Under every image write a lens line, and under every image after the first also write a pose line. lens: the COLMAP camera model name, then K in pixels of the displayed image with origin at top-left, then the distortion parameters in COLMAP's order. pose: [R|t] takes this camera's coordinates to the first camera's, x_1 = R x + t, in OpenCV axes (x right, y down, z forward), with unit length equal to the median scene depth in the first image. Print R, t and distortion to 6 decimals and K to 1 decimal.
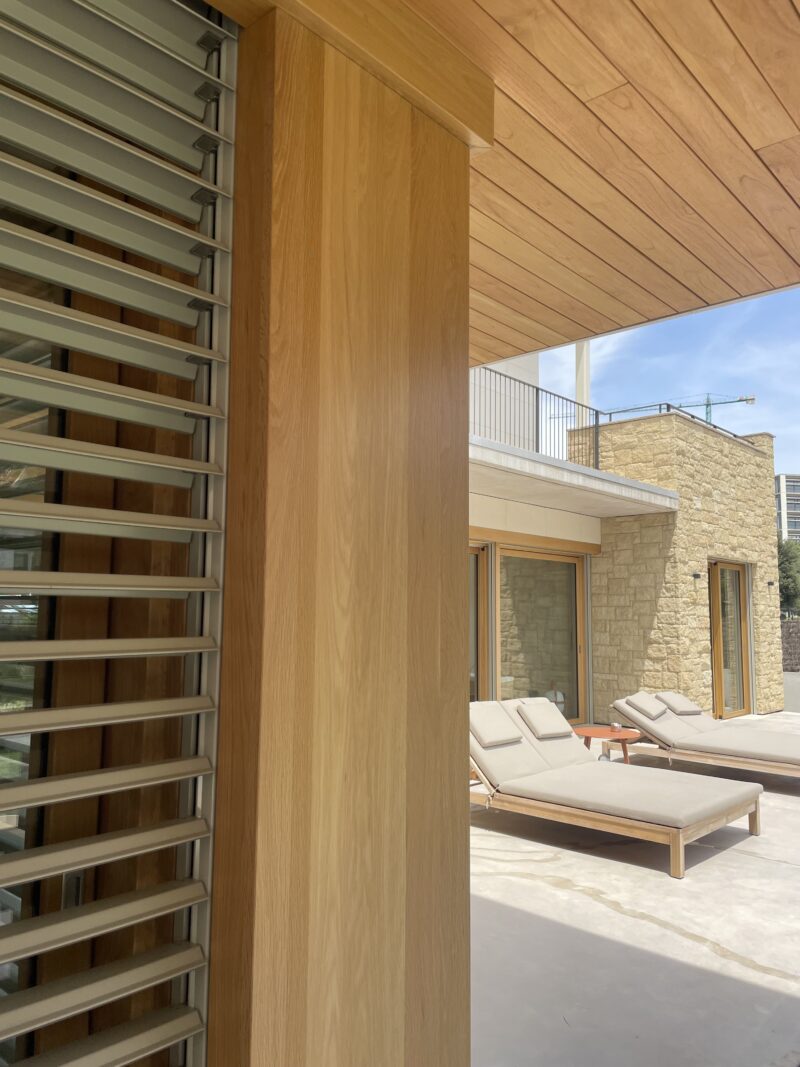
lens RADIAL K [[815.9, 0, 396.0], [0, 815.9, 530.5], [0, 0, 1]] dist [0.046261, -0.028299]
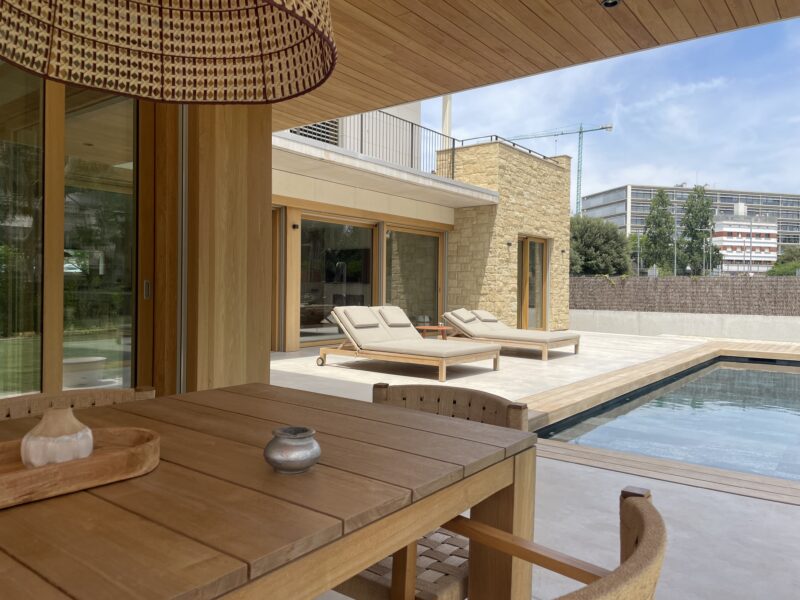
lens RADIAL K [[611.7, 0, 404.4], [0, 611.7, 300.6], [0, 0, 1]] dist [0.046261, -0.028299]
pose [[0.996594, 0.001689, 0.082442, 0.055825], [-0.011866, 0.992322, 0.123112, 0.018089], [-0.081601, -0.123671, 0.988962, -0.196623]]
